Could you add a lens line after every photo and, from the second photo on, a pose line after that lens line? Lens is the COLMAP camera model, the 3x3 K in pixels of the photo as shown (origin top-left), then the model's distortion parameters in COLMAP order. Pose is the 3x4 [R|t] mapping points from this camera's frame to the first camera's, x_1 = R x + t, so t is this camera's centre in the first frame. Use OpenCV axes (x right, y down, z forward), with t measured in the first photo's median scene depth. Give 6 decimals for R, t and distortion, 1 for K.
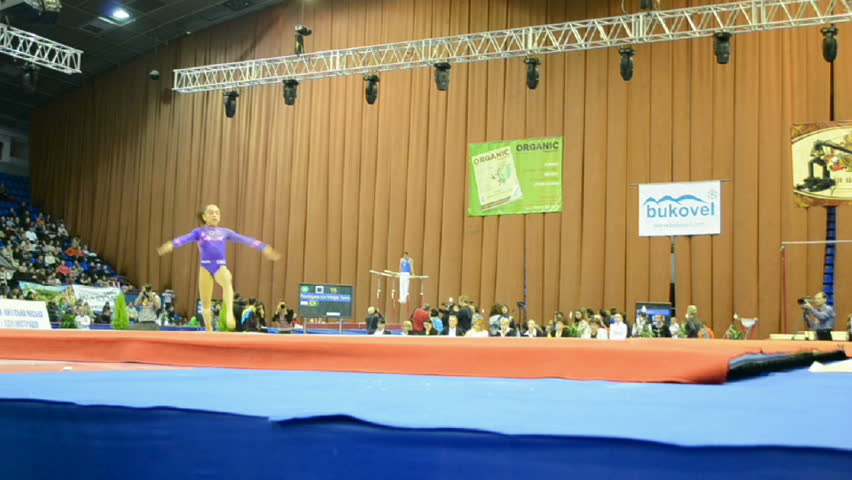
lens RADIAL K [[906.1, 0, 426.0], [0, 906.1, 240.0], [0, 0, 1]] dist [-0.012263, -0.005247]
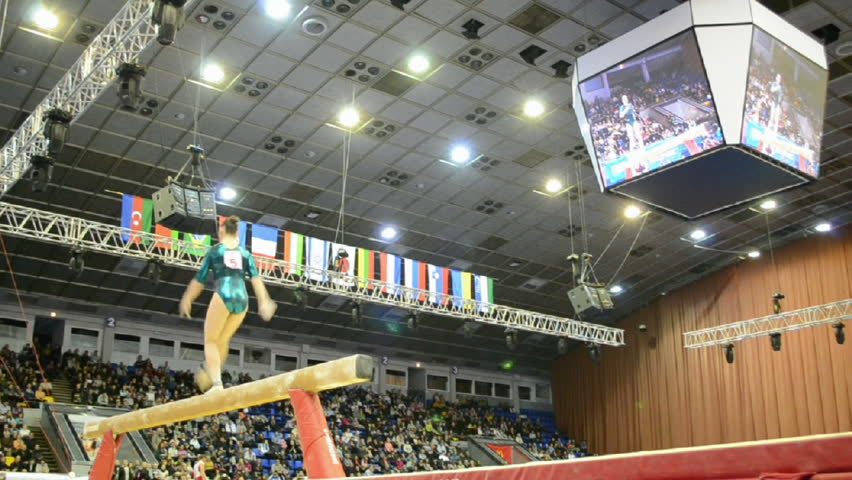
lens RADIAL K [[906.1, 0, 426.0], [0, 906.1, 240.0], [0, 0, 1]] dist [-0.012263, -0.005247]
pose [[0.920547, -0.148480, -0.361312, -0.117606], [0.070320, 0.972822, -0.220618, -0.046614], [0.384250, 0.177682, 0.905970, -0.473692]]
